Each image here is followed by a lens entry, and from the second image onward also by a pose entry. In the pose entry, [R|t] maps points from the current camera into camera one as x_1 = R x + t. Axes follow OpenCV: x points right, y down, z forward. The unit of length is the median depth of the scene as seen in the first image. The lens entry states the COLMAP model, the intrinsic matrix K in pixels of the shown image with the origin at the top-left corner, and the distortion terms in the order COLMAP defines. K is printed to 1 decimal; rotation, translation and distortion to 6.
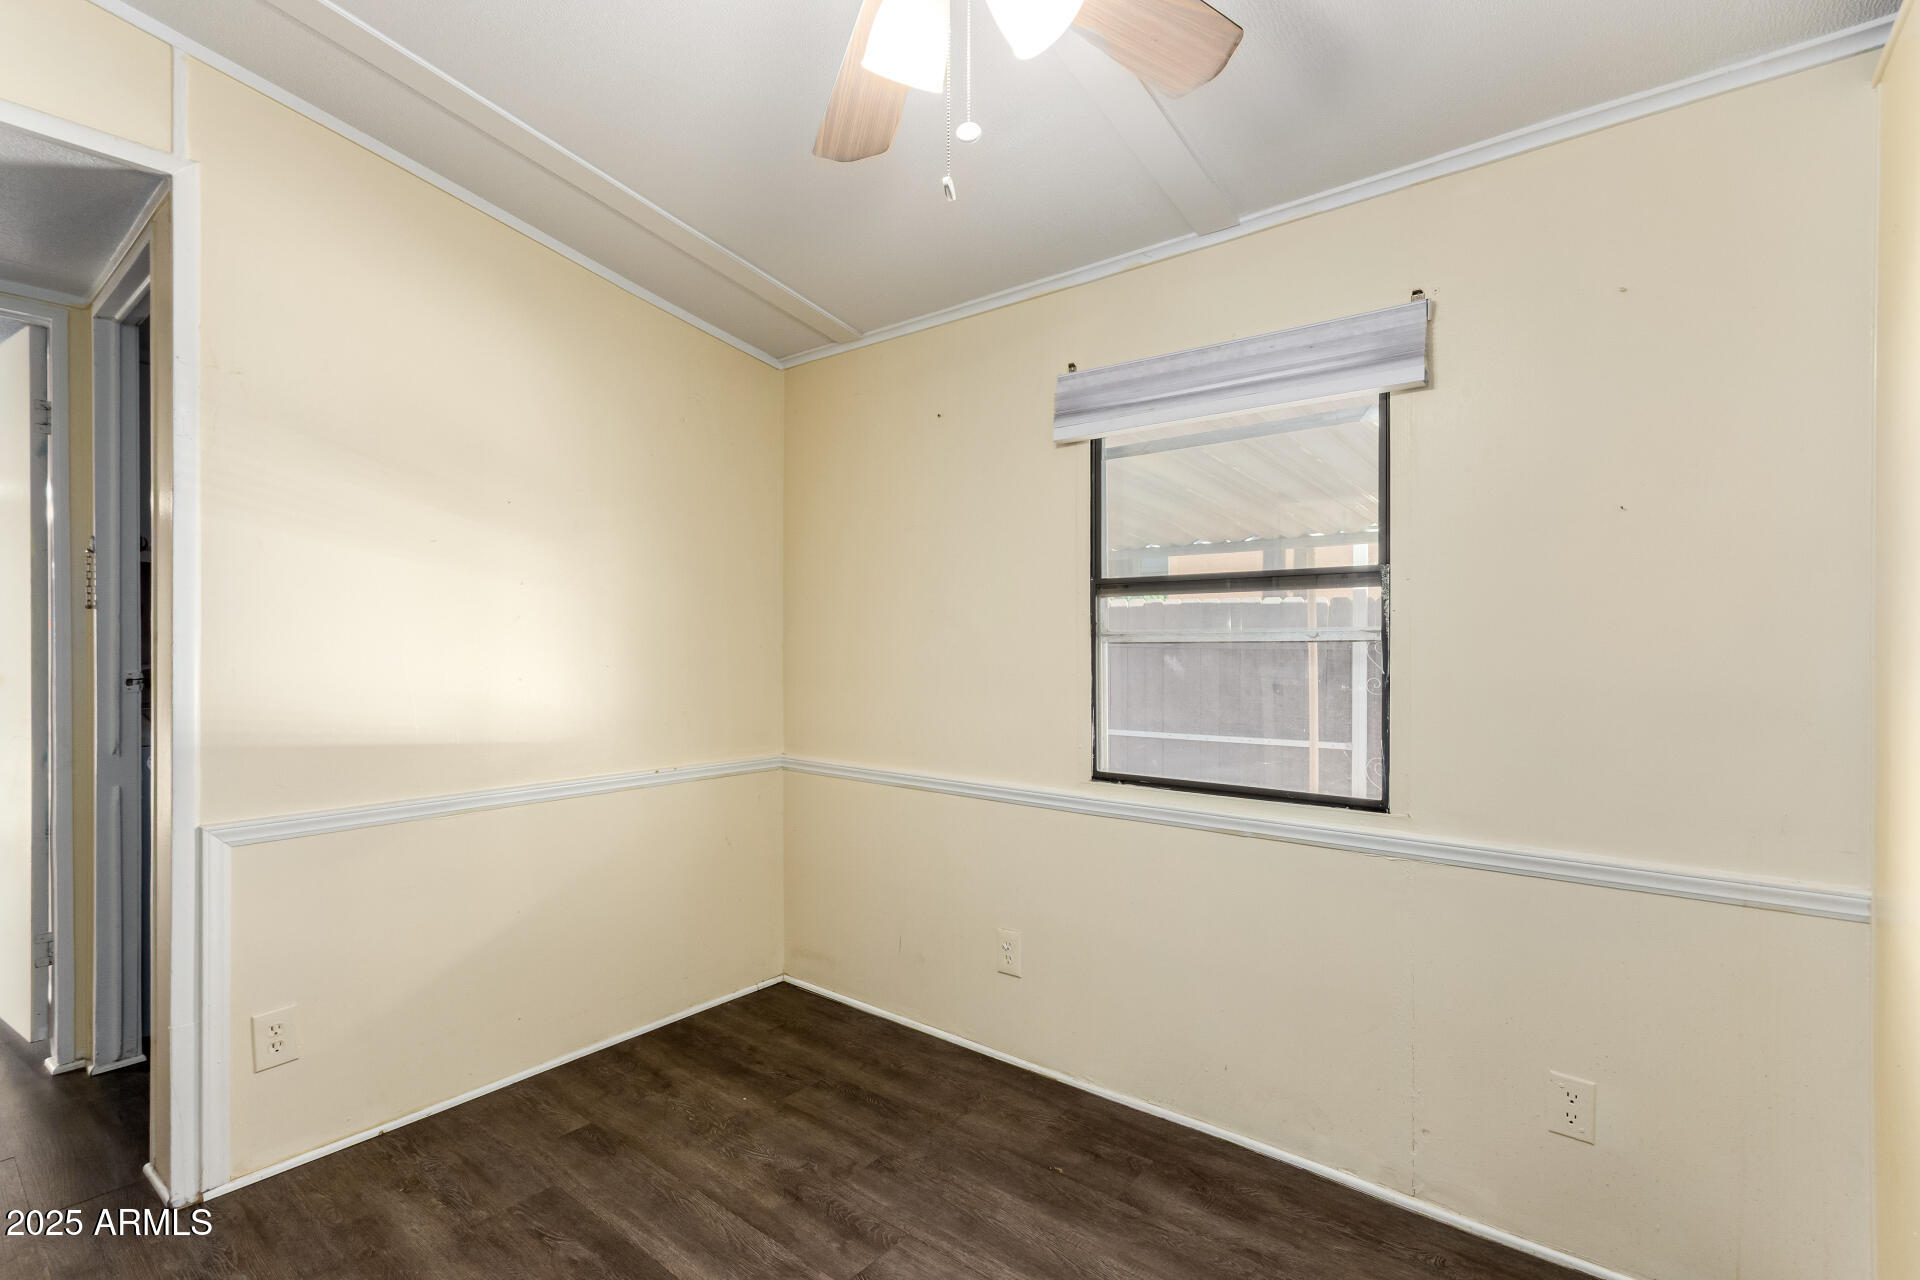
lens RADIAL K [[887.8, 0, 955.2], [0, 887.8, 642.6], [0, 0, 1]] dist [-0.002178, 0.002238]
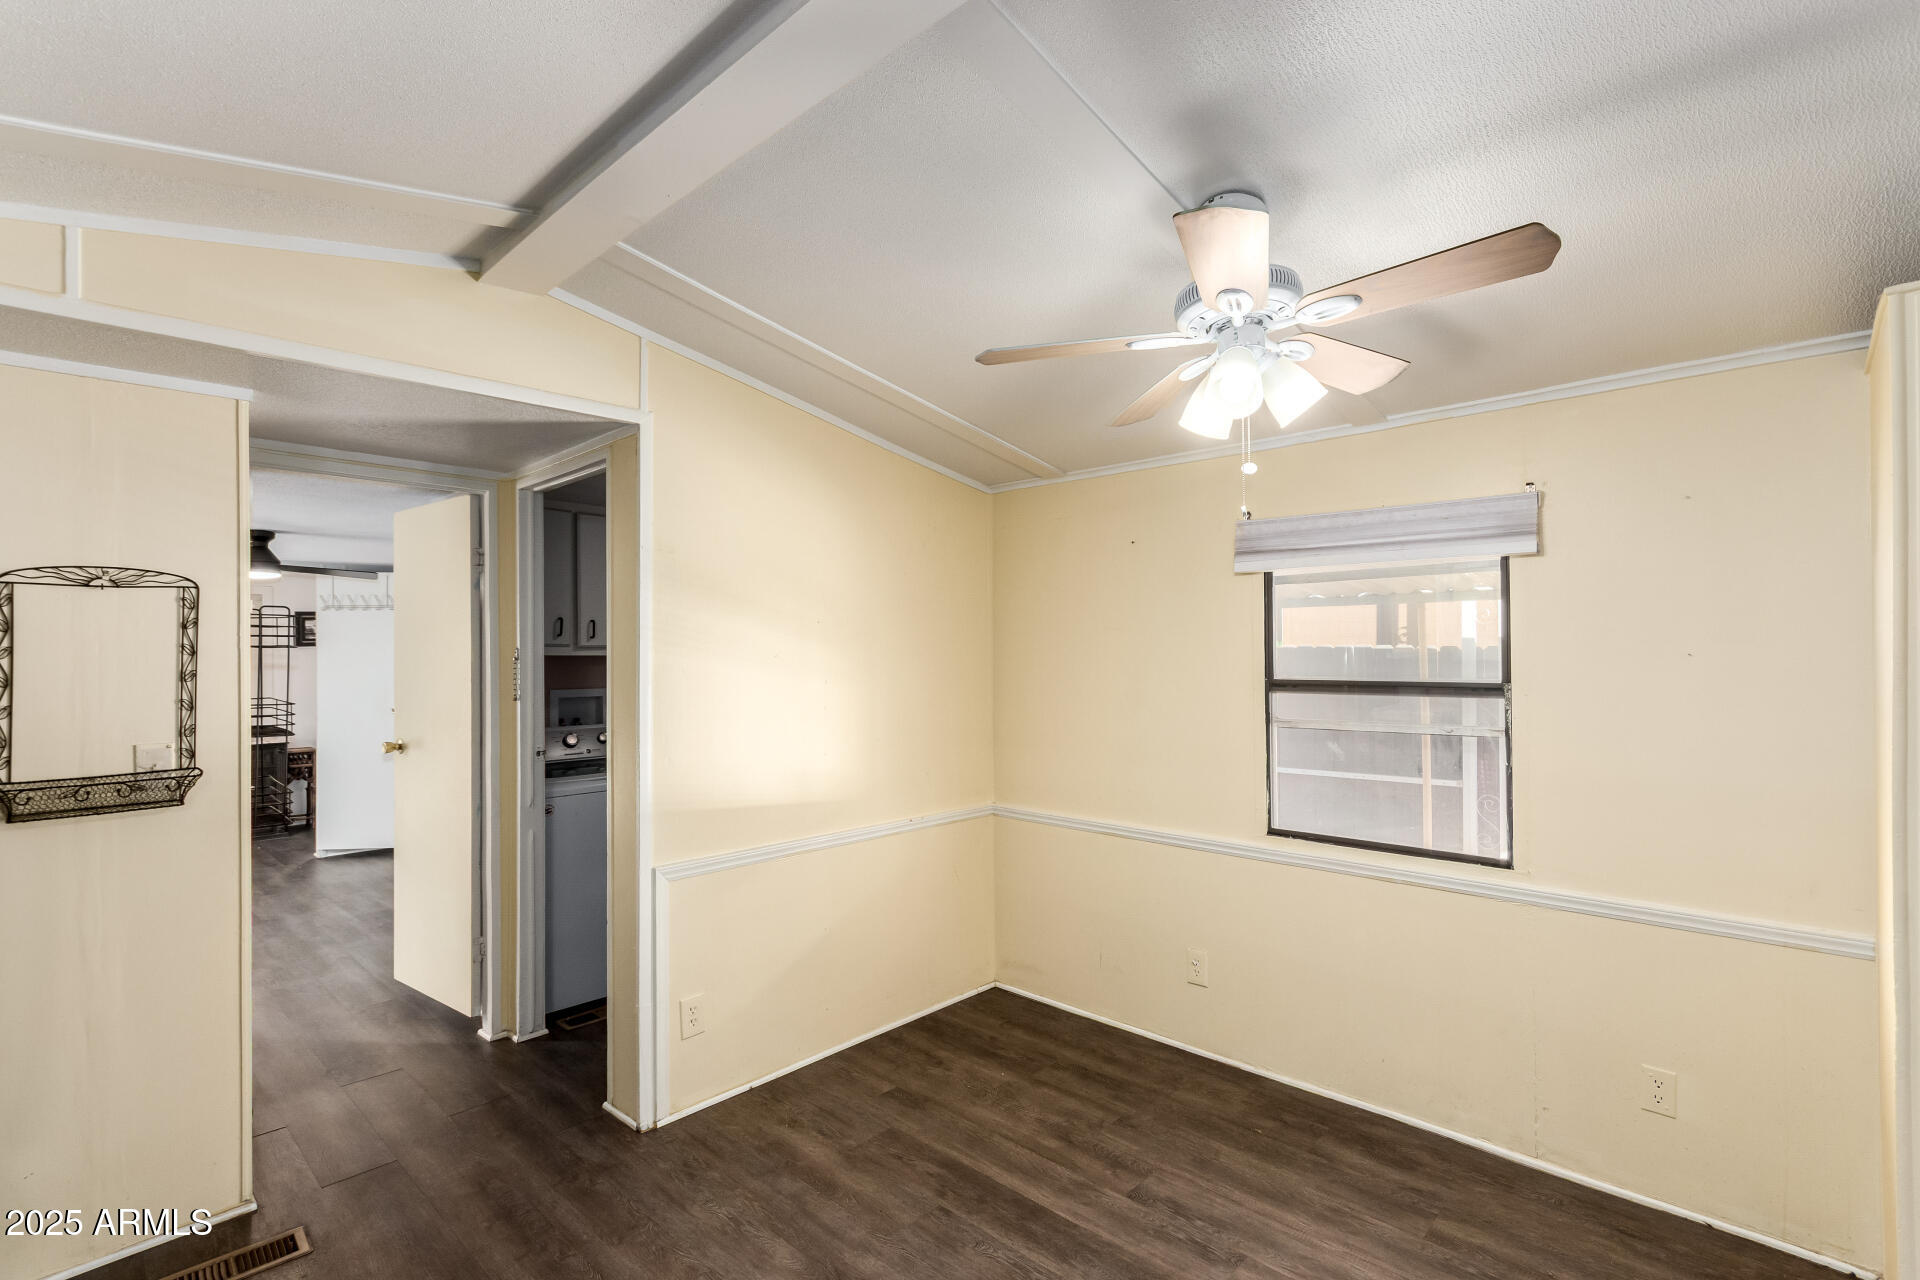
lens RADIAL K [[887.8, 0, 958.6], [0, 887.8, 643.7], [0, 0, 1]] dist [-0.002178, 0.002238]
pose [[0.996471, -0.007739, -0.083578, -0.202927], [0.006692, 0.999896, -0.012805, -0.120768], [0.083669, 0.012200, 0.996419, -0.360089]]
